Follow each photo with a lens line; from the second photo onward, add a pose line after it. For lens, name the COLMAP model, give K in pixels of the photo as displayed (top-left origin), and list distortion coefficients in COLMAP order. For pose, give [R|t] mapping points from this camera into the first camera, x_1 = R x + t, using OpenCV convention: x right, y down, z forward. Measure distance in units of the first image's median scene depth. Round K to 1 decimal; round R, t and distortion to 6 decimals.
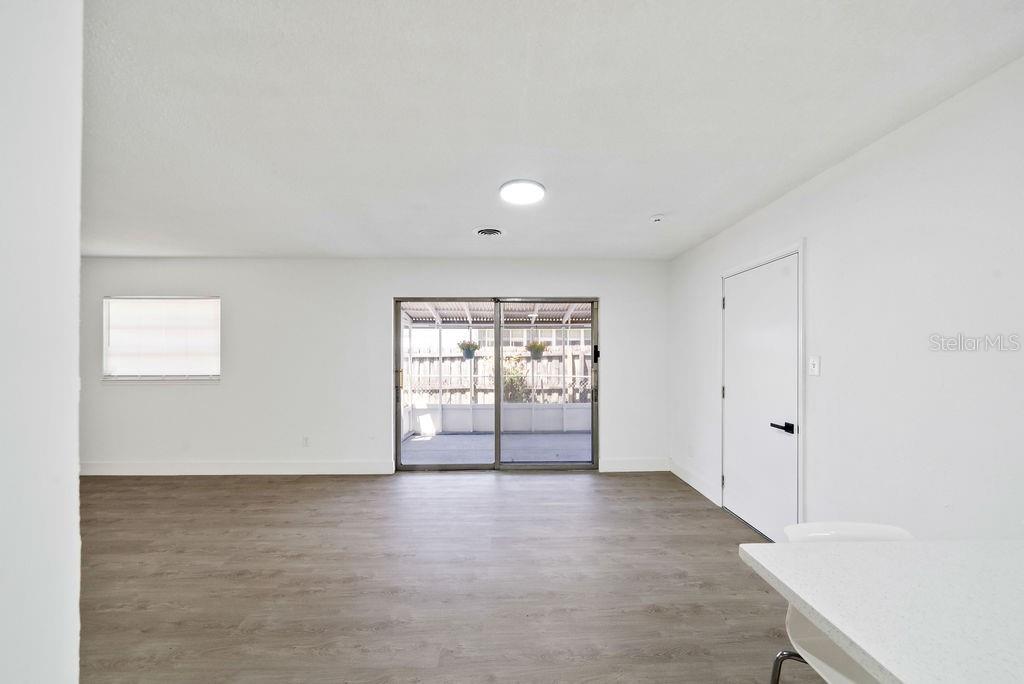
lens RADIAL K [[359.0, 0, 513.5], [0, 359.0, 346.1], [0, 0, 1]] dist [-0.007653, -0.000028]
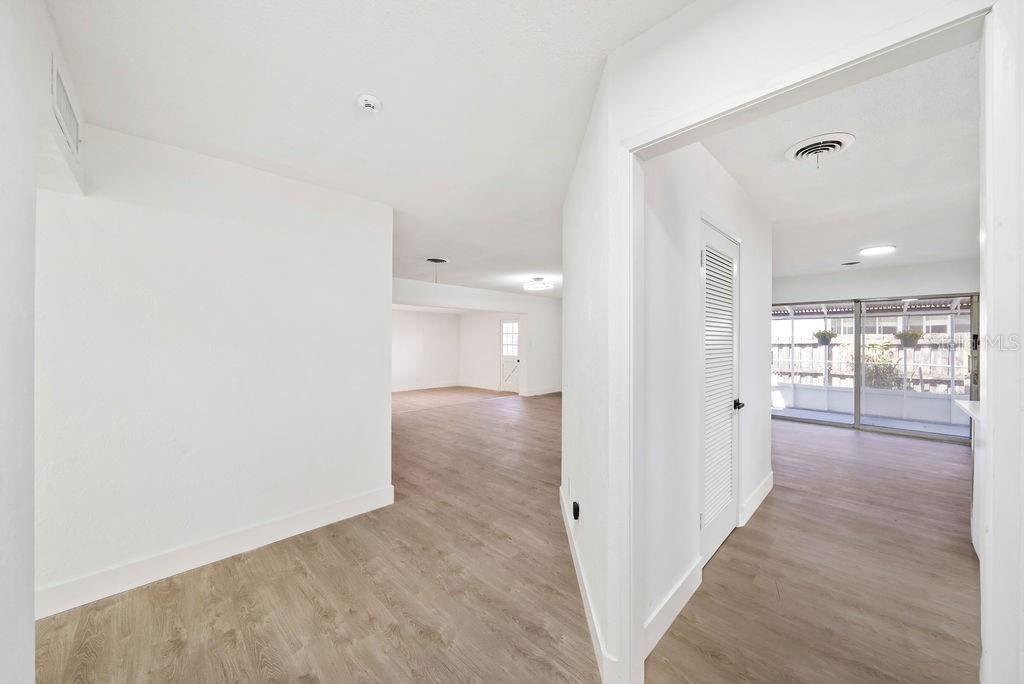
lens RADIAL K [[359.0, 0, 519.5], [0, 359.0, 340.8], [0, 0, 1]] dist [-0.007653, -0.000028]
pose [[0.693412, 0.005417, -0.720521, 0.023157], [0.011704, 0.999755, 0.018781, -0.012903], [0.720447, -0.021456, 0.693178, -0.483964]]
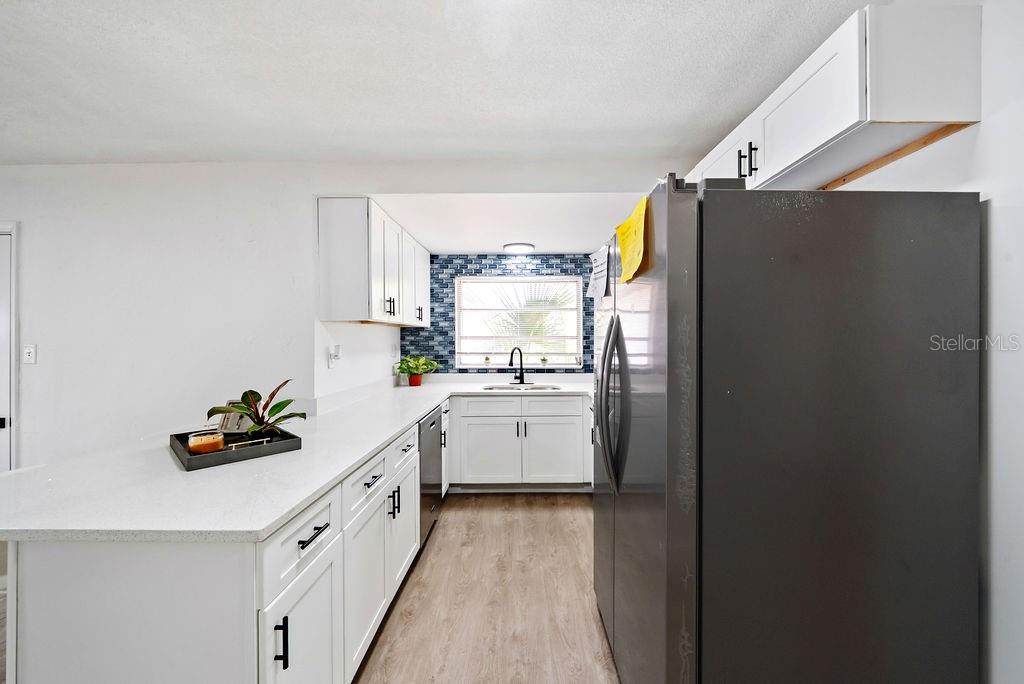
lens RADIAL K [[359.0, 0, 512.8], [0, 359.0, 339.3], [0, 0, 1]] dist [-0.007653, -0.000028]
pose [[0.020493, 0.001345, 0.999789, -0.039025], [-0.019715, 0.999805, -0.000941, -0.003898], [-0.999596, -0.019691, 0.020516, -0.125161]]
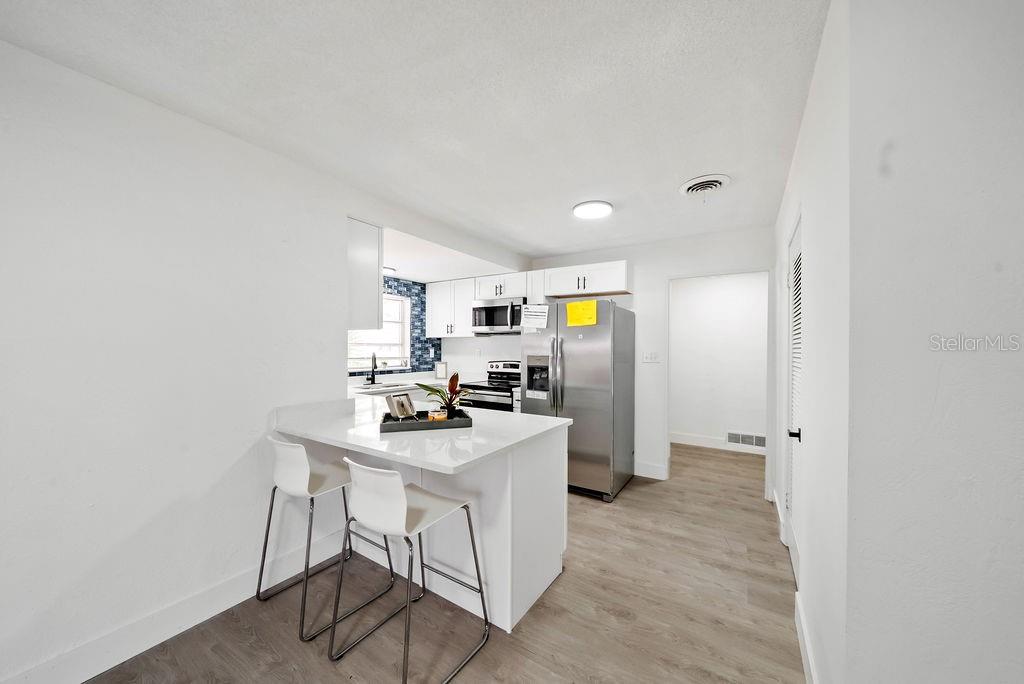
lens RADIAL K [[359.0, 0, 509.9], [0, 359.0, 347.0], [0, 0, 1]] dist [-0.007653, -0.000028]
pose [[-0.828253, -0.005459, 0.560327, -0.052966], [-0.019780, 0.999614, -0.019499, 0.004438], [-0.560005, -0.027233, -0.828042, 0.254069]]
